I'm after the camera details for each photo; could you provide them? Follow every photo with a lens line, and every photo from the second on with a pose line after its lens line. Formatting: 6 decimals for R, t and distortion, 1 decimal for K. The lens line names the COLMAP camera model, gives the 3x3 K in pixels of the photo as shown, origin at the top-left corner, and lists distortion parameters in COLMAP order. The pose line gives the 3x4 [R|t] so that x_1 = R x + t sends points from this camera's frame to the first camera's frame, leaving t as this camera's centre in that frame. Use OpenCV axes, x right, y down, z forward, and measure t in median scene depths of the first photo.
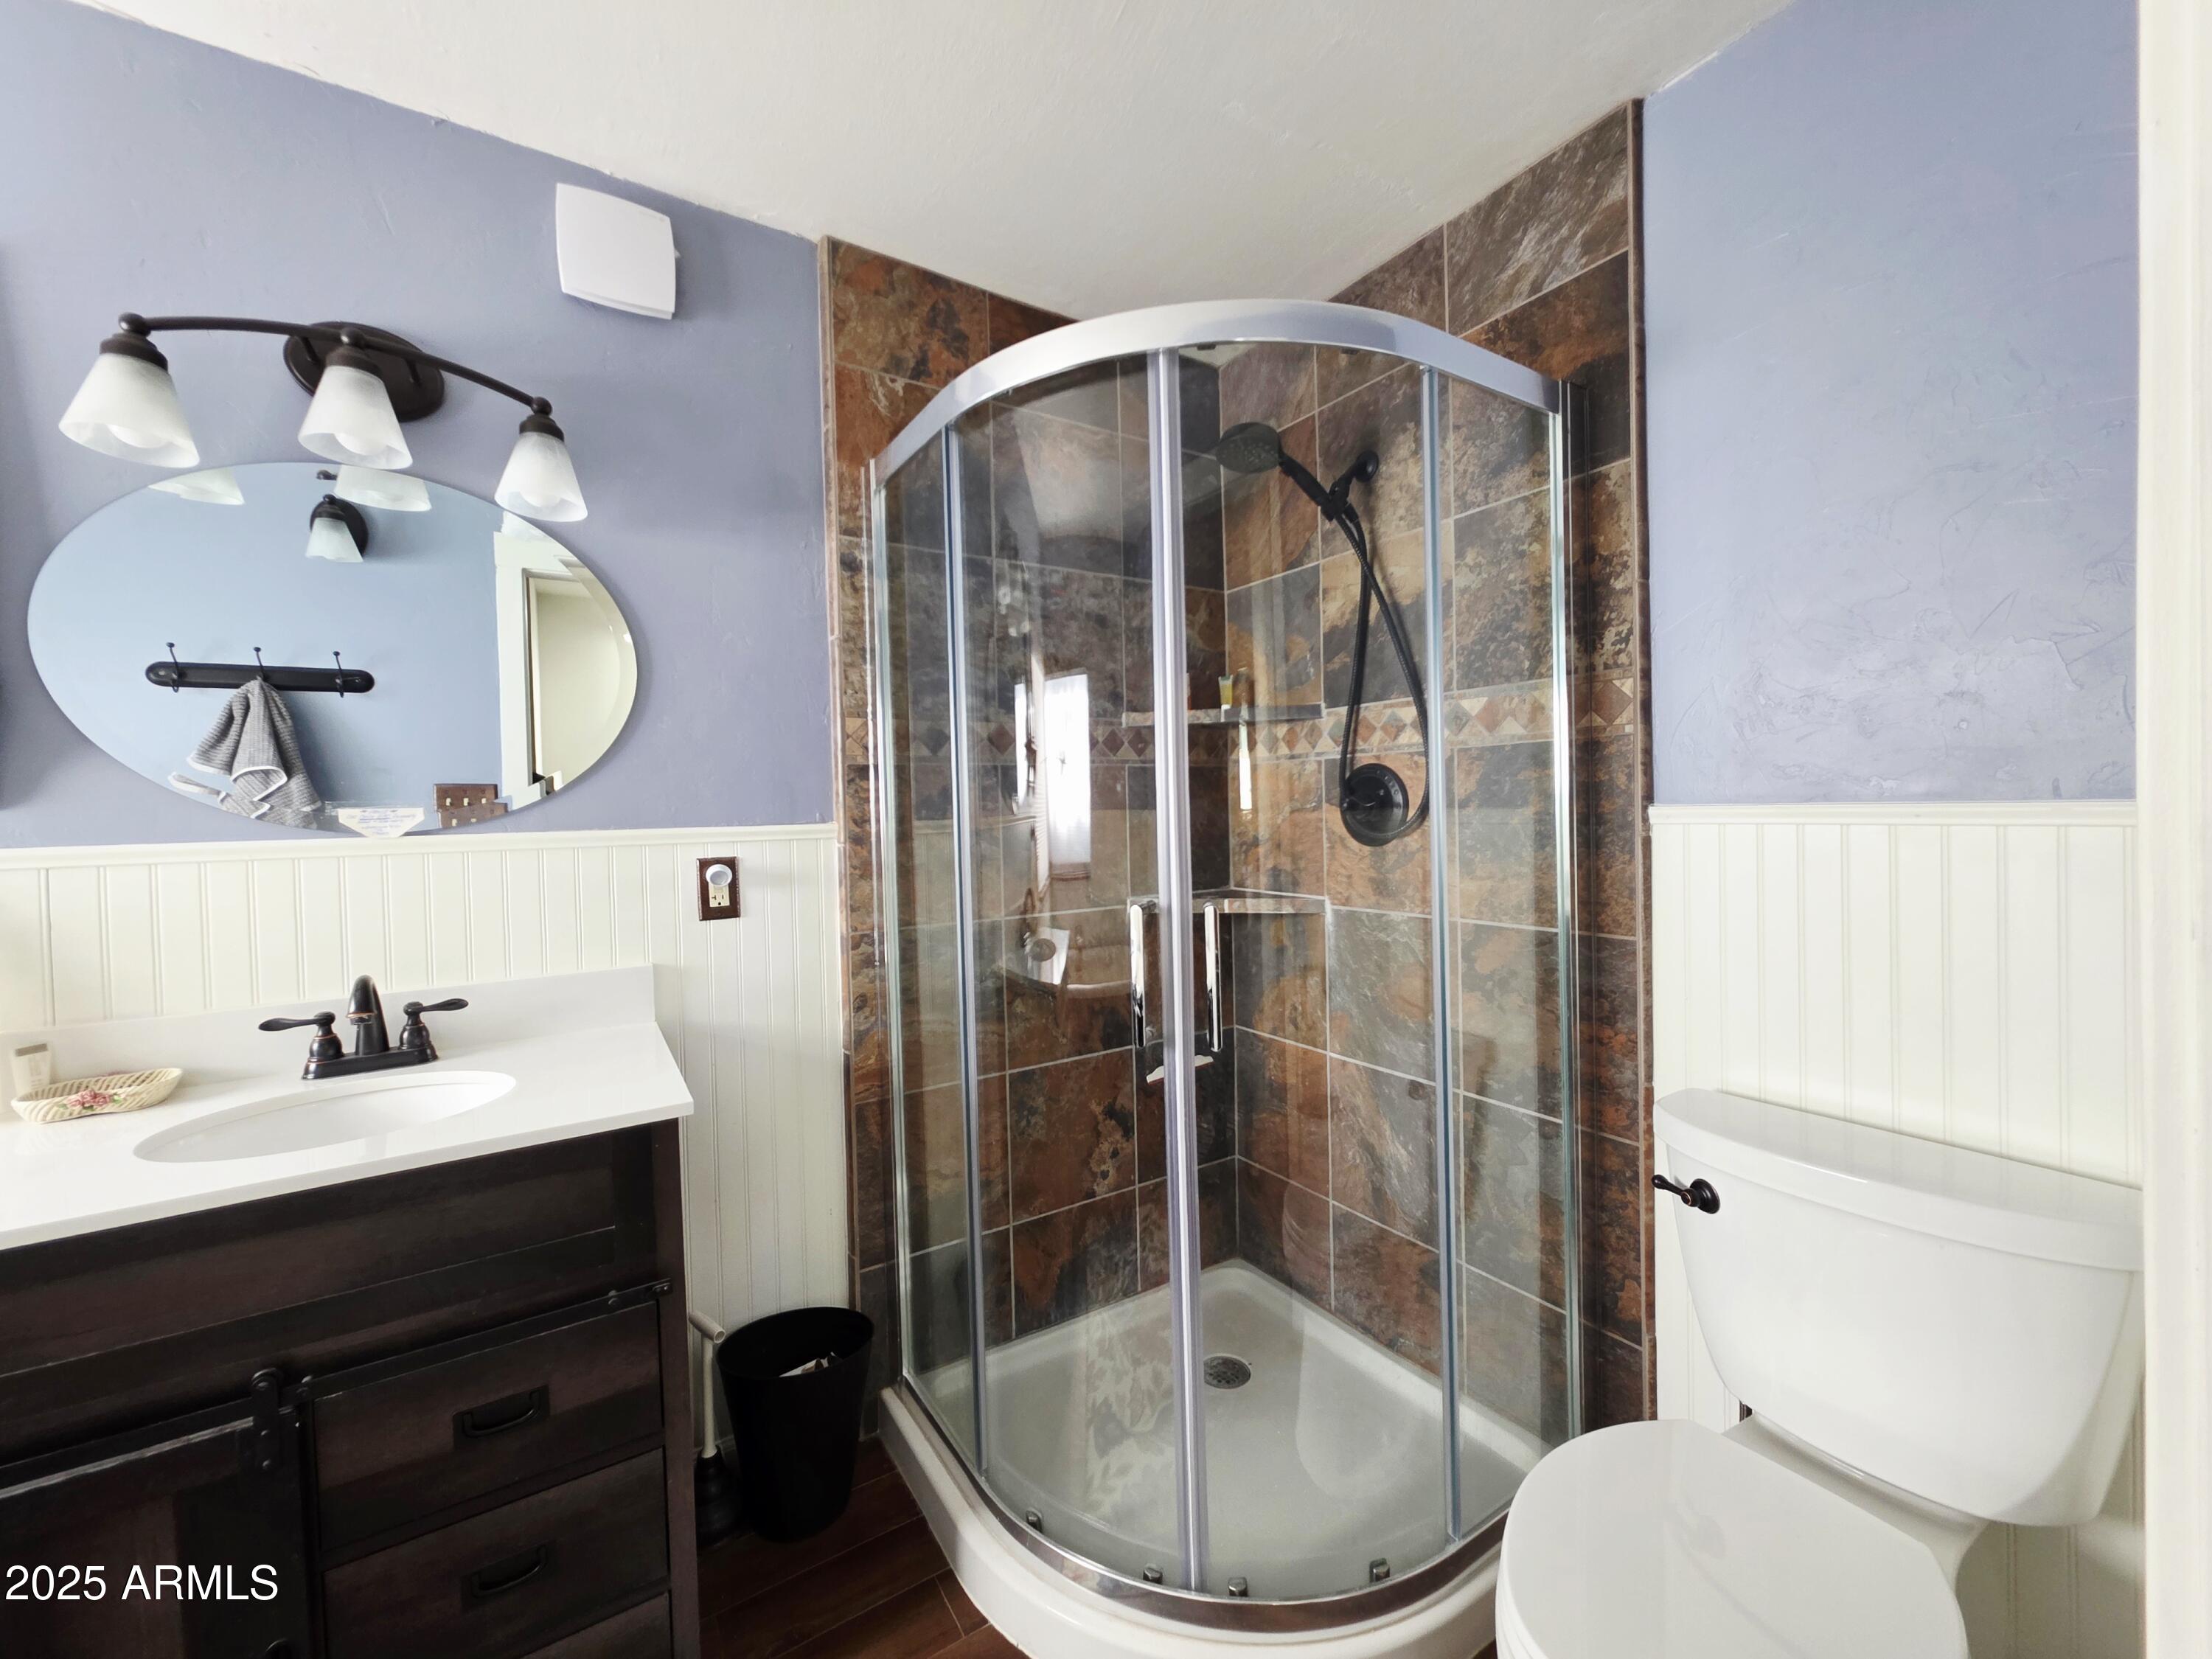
lens RADIAL K [[879.2, 0, 1104.9], [0, 879.2, 825.0], [0, 0, 1]] dist [0.002008, -0.000813]
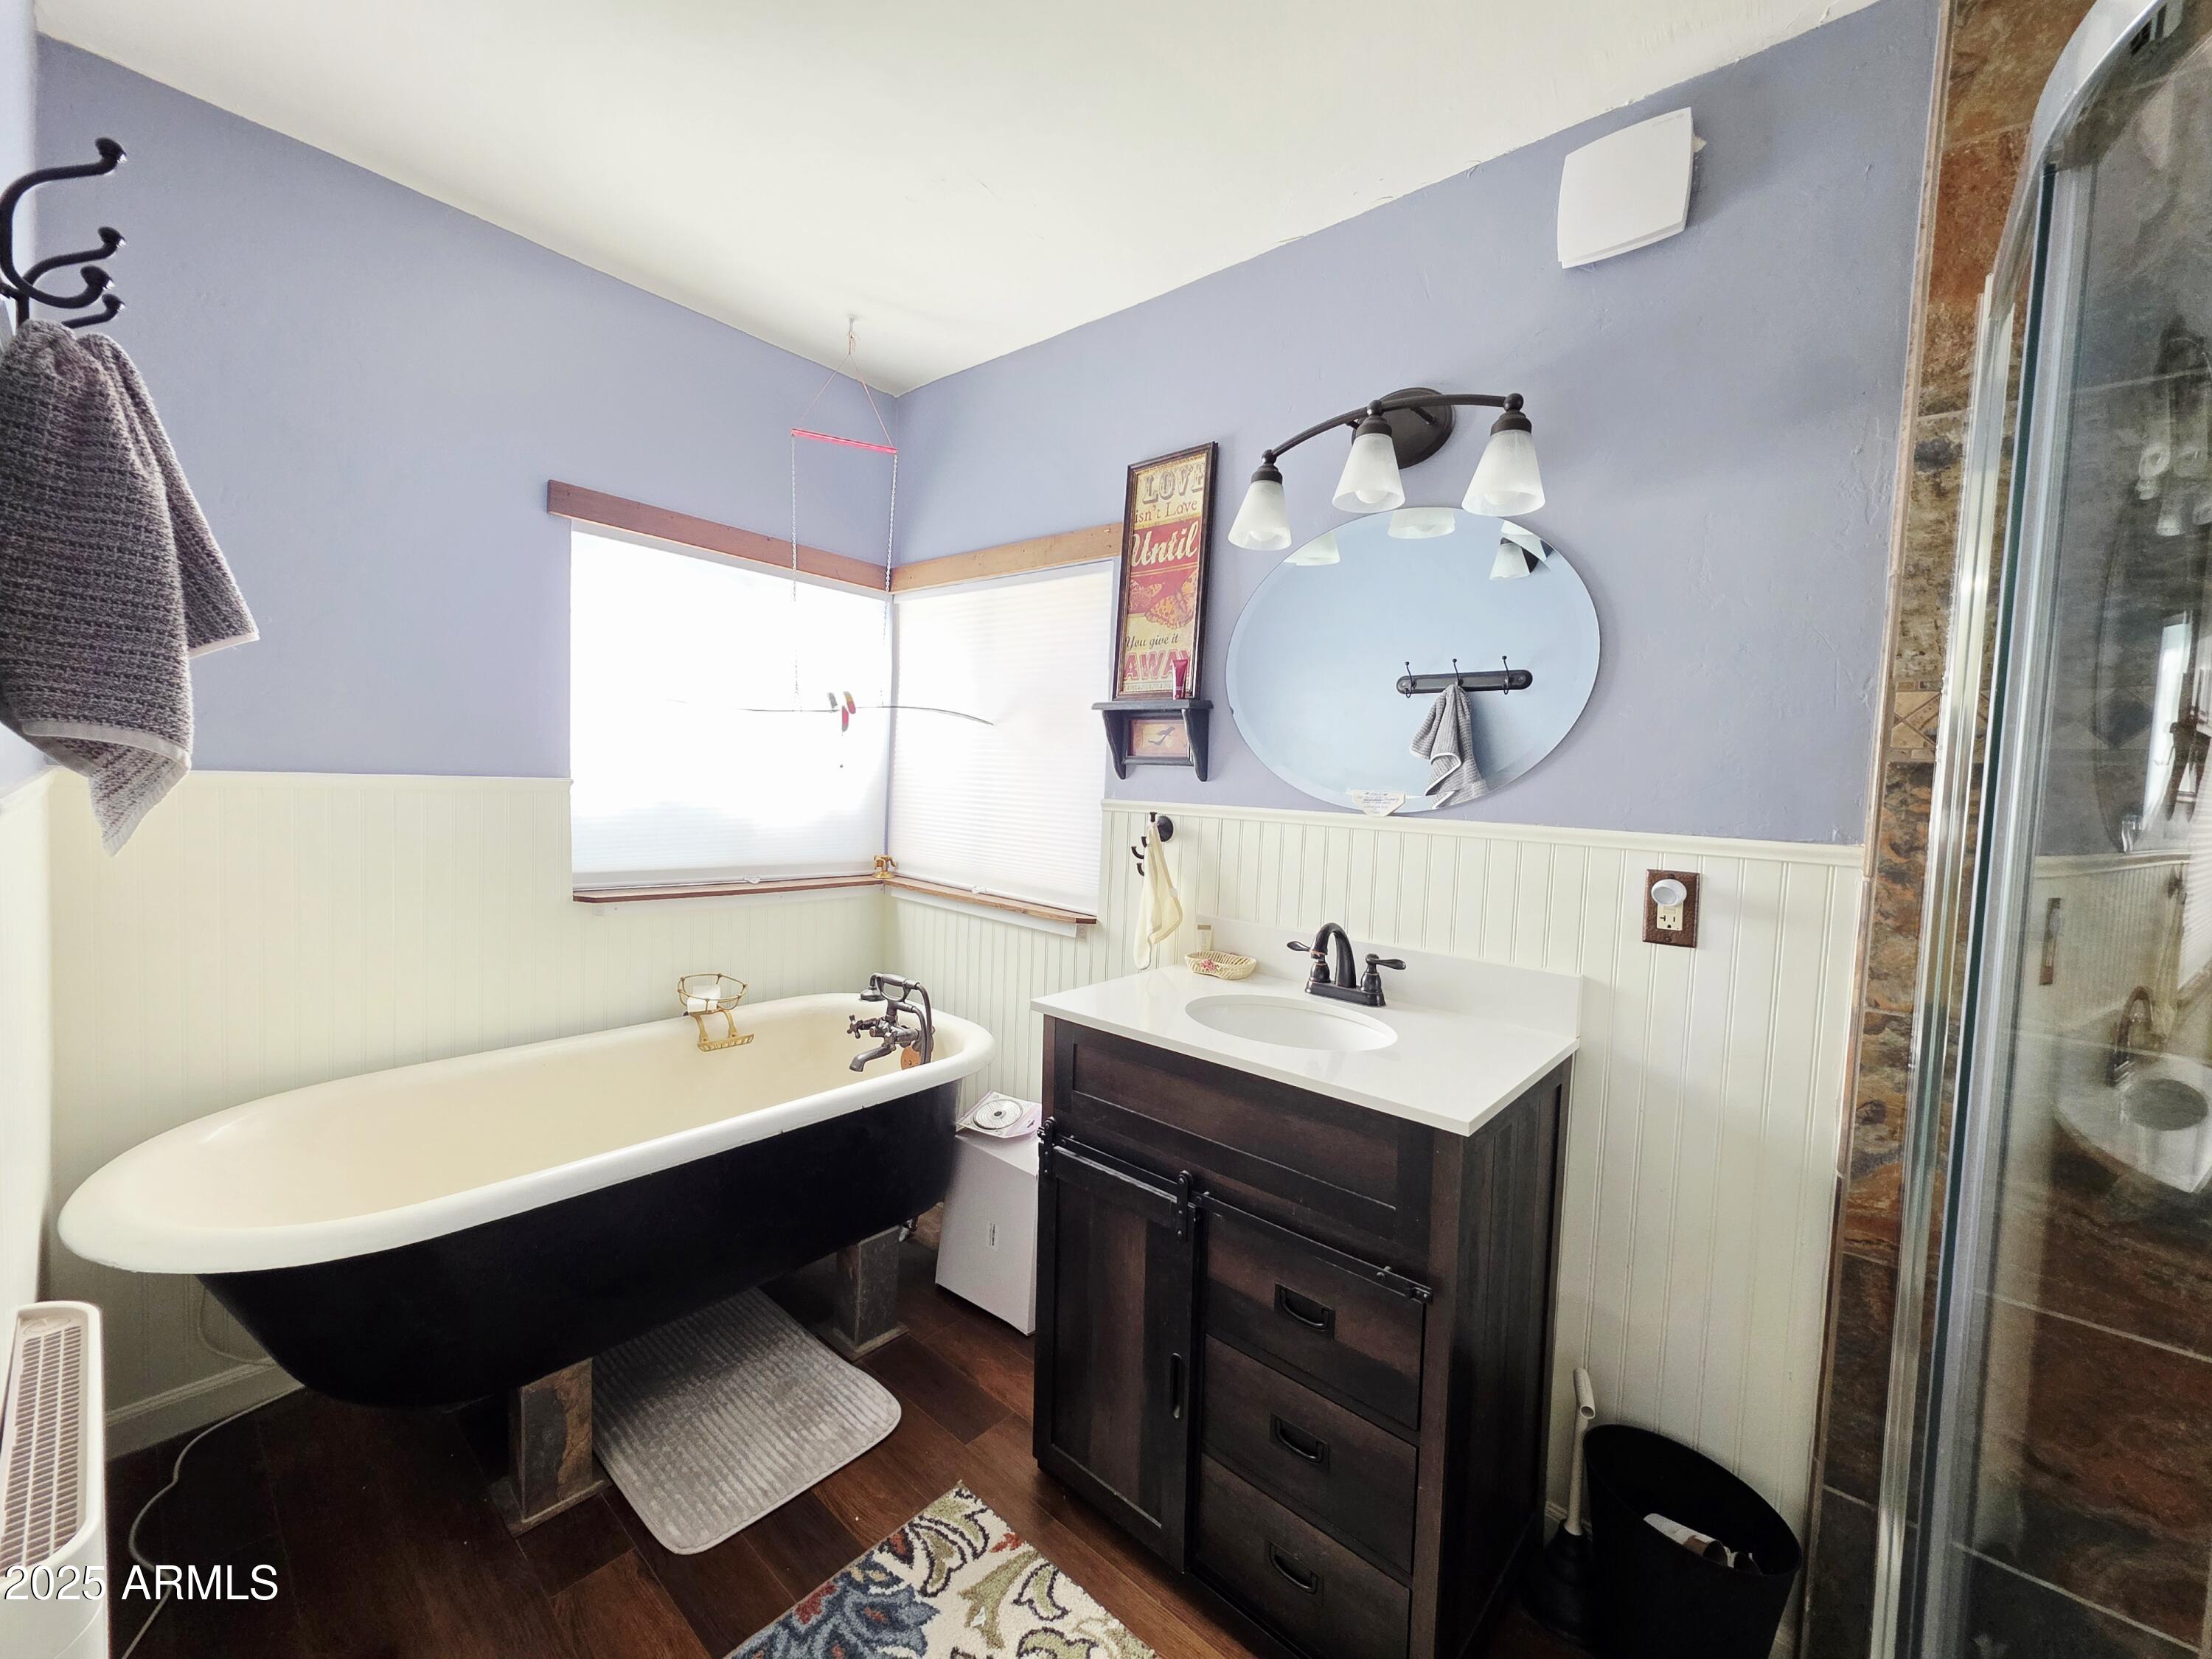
lens RADIAL K [[879.2, 0, 1105.5], [0, 879.2, 824.5], [0, 0, 1]] dist [0.002008, -0.000813]
pose [[0.270974, 0.088375, -0.958521, 0.209185], [-0.068326, 0.995031, 0.072425, -0.030703], [0.960159, 0.045867, 0.275666, 0.253987]]
